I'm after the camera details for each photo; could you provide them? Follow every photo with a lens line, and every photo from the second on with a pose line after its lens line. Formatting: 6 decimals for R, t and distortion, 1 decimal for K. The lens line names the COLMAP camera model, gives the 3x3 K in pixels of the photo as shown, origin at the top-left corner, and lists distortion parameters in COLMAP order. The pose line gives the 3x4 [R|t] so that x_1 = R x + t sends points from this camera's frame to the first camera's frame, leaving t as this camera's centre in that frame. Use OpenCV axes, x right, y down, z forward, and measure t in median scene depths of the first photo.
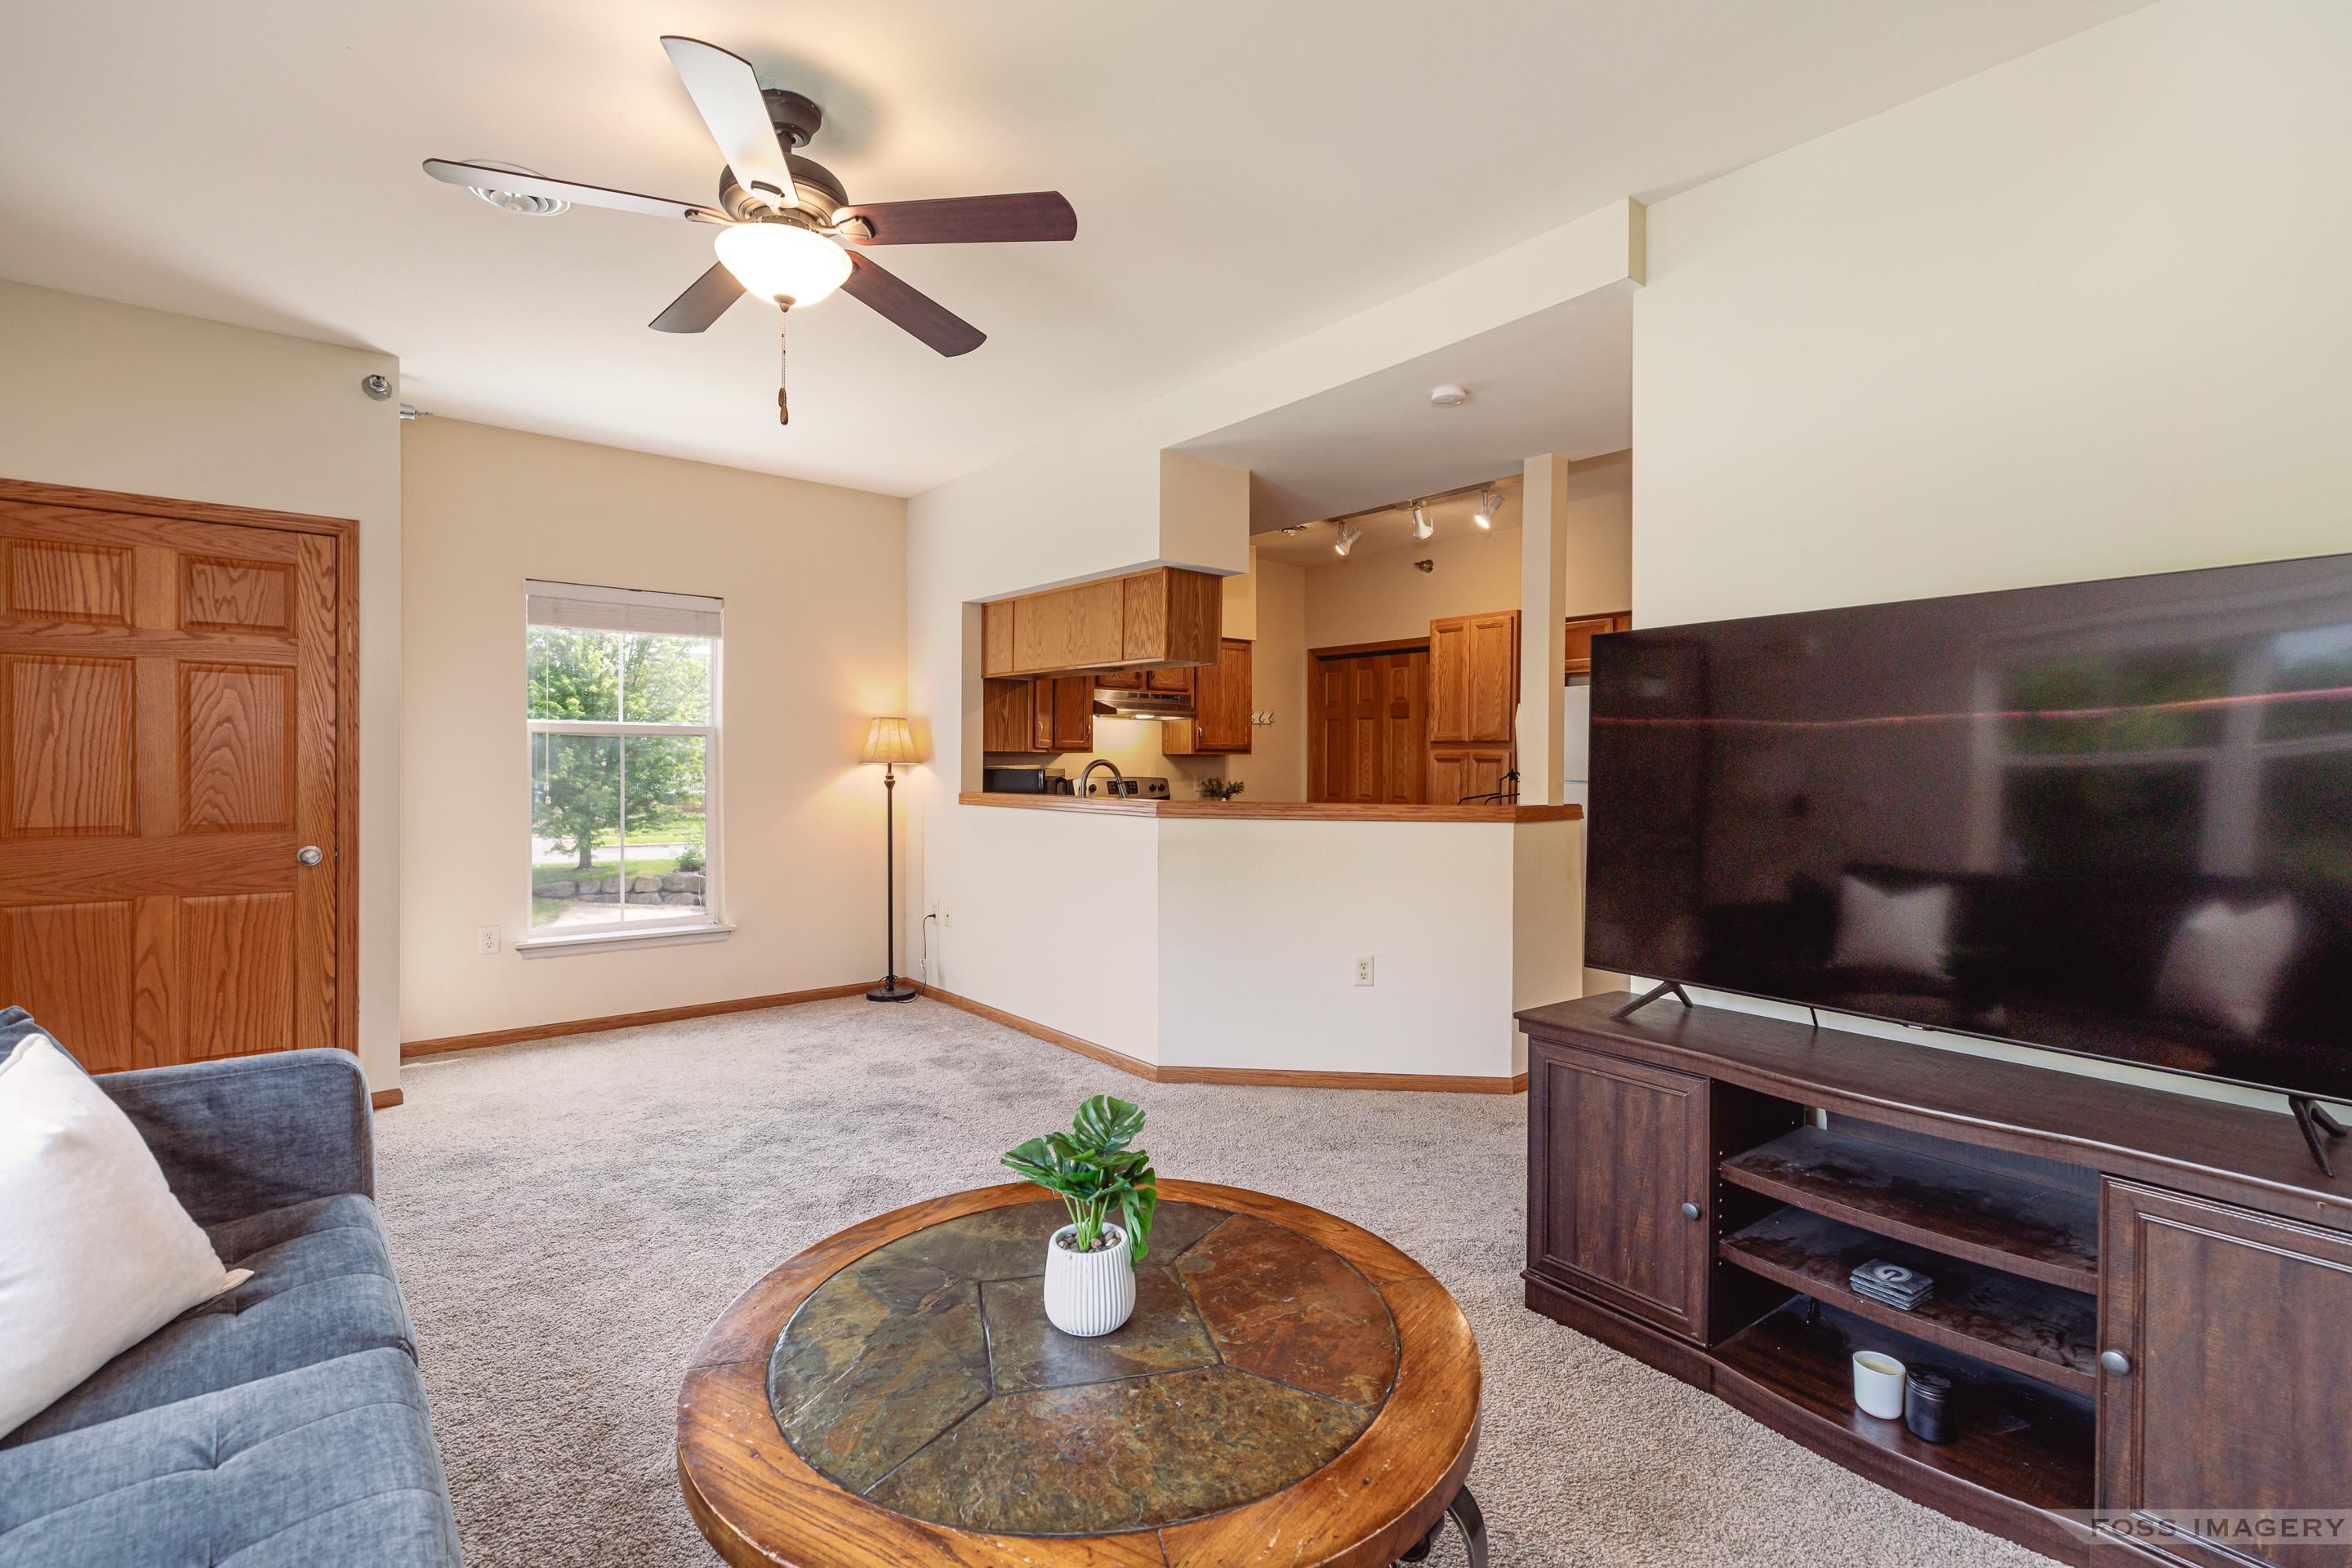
lens RADIAL K [[1082.5, 0, 1150.6], [0, 1082.5, 761.6], [0, 0, 1]] dist [0.015279, -0.005895]
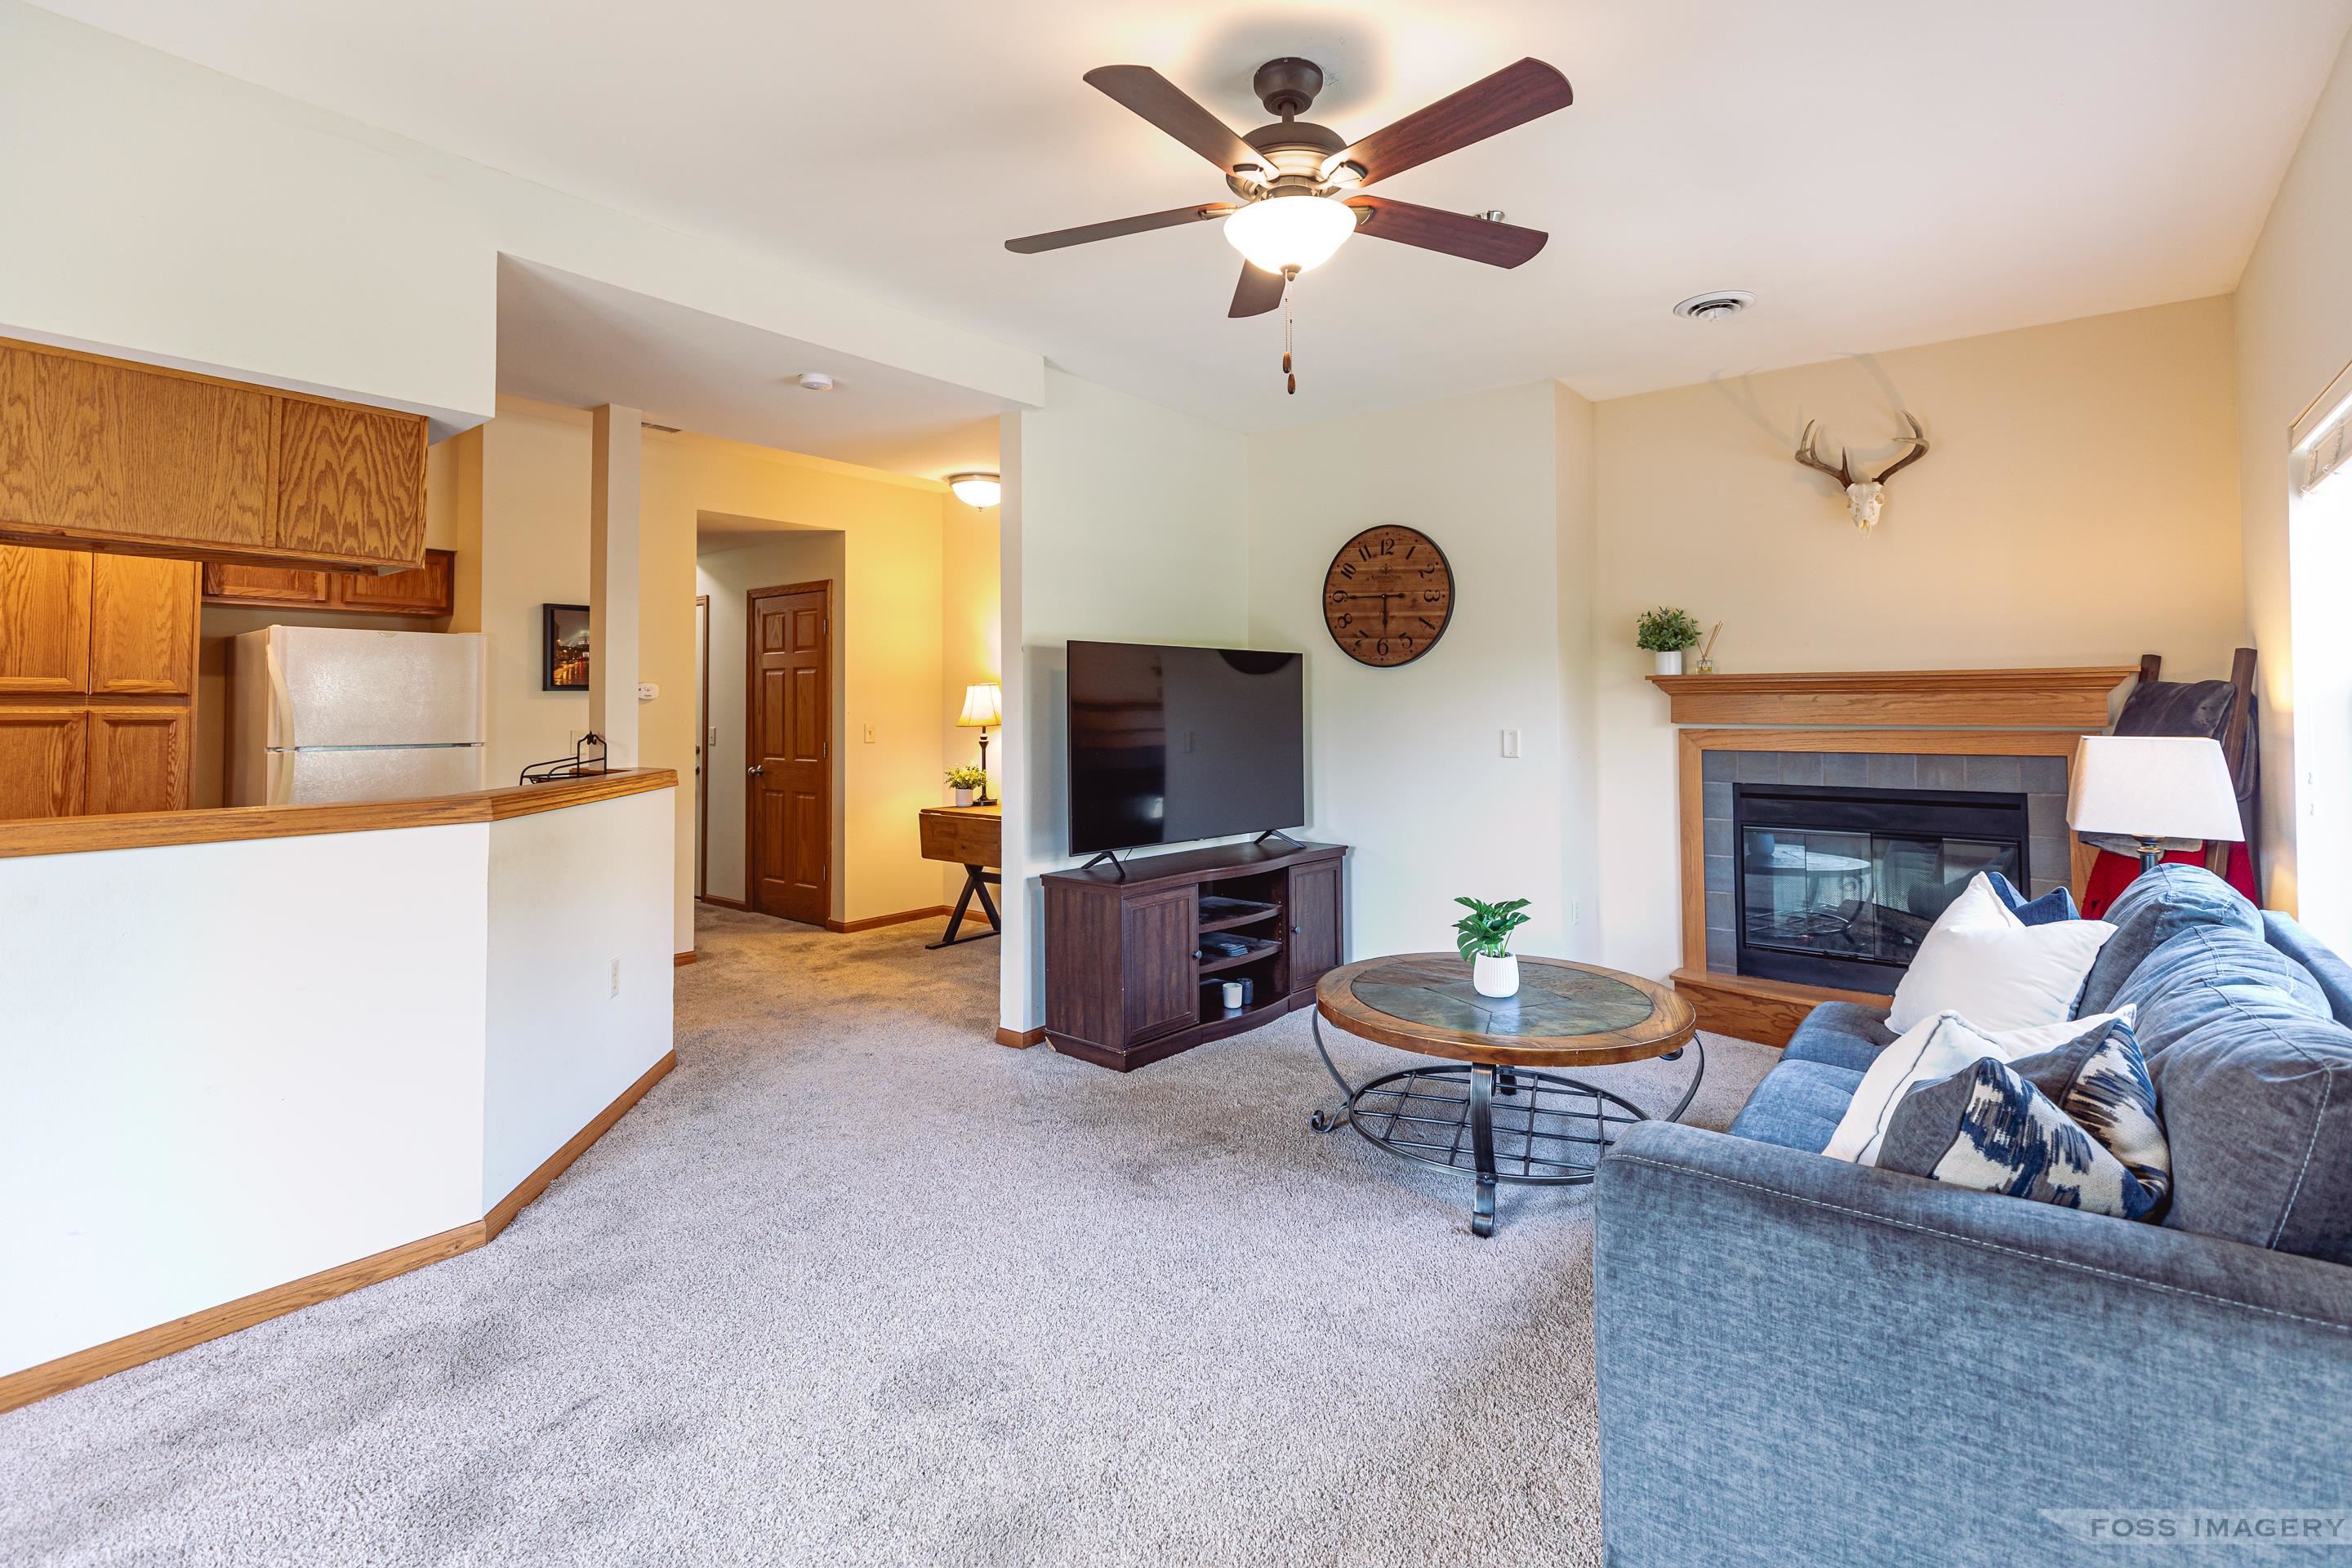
lens RADIAL K [[1082.5, 0, 1126.4], [0, 1082.5, 701.6], [0, 0, 1]] dist [0.015279, -0.005895]
pose [[-0.204173, 0.004094, 0.978926, -1.192679], [0.000811, 0.999992, -0.004012, -0.026431], [-0.978934, -0.000025, -0.204175, 1.322949]]
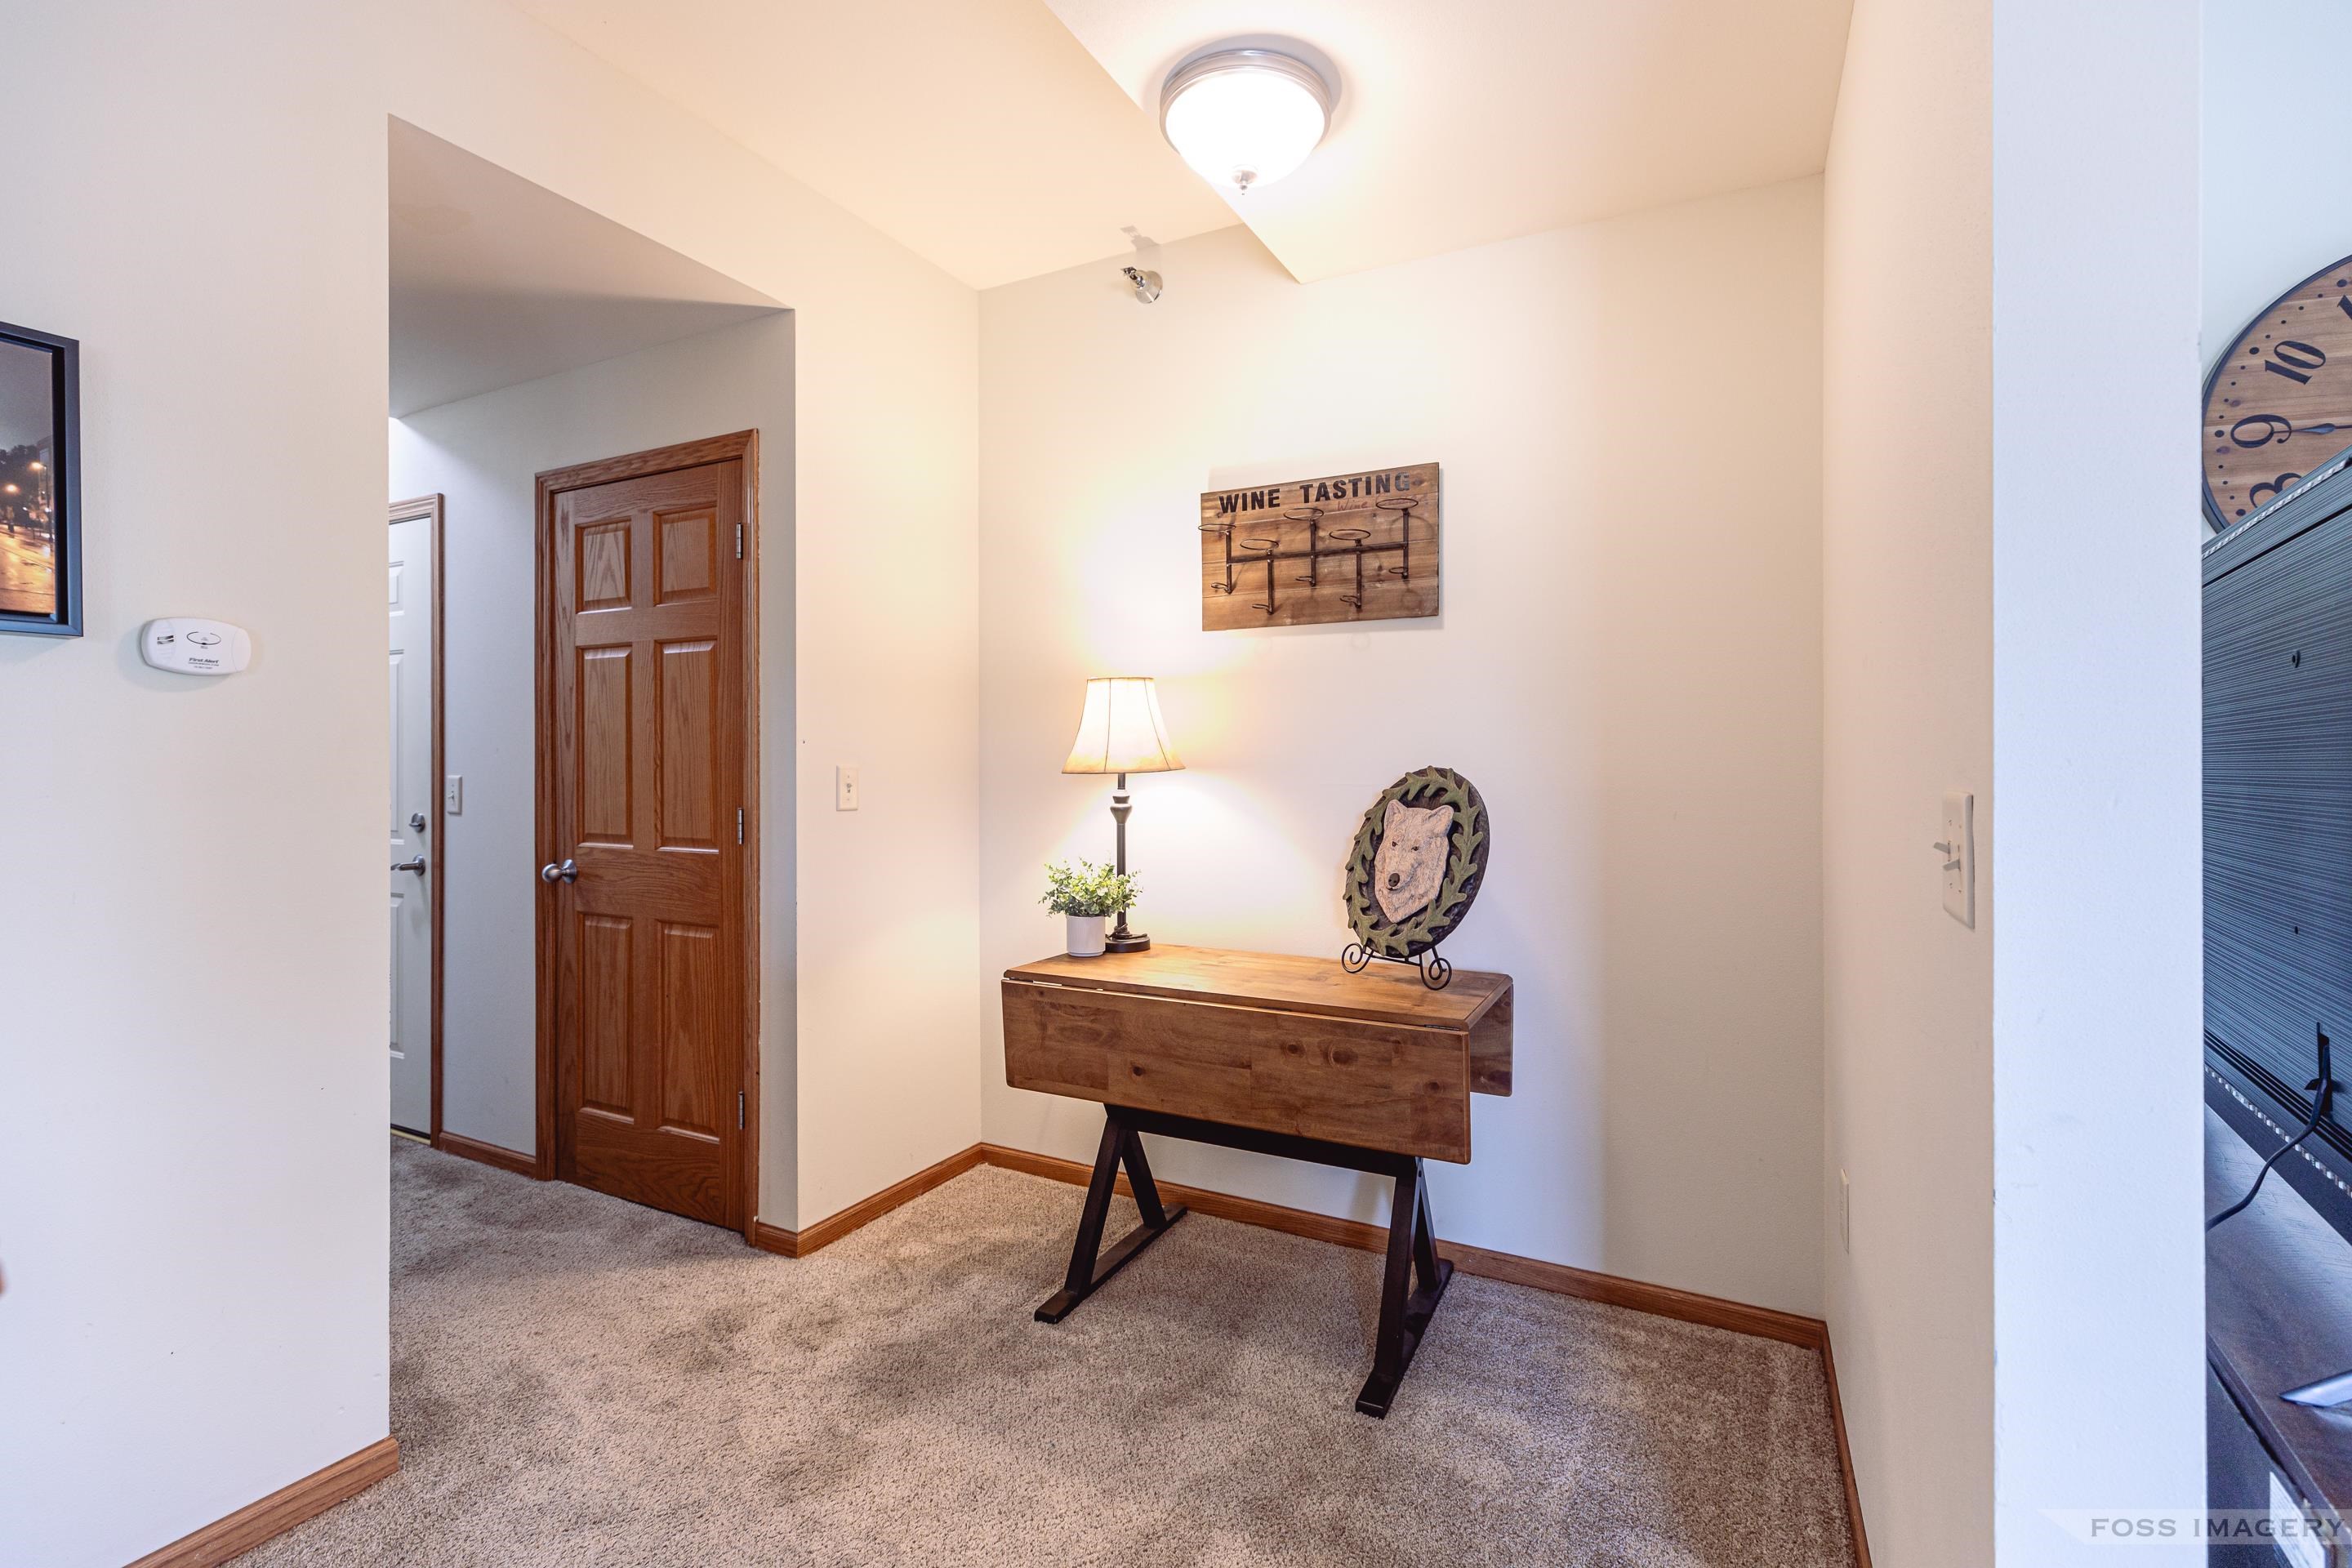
lens RADIAL K [[1082.5, 0, 1158.9], [0, 1082.5, 774.9], [0, 0, 1]] dist [0.015279, -0.005895]
pose [[-0.395761, -0.015291, 0.918226, 0.290496], [-0.002847, 0.999877, 0.015424, 0.004755], [-0.918349, 0.003490, -0.395756, 1.546326]]
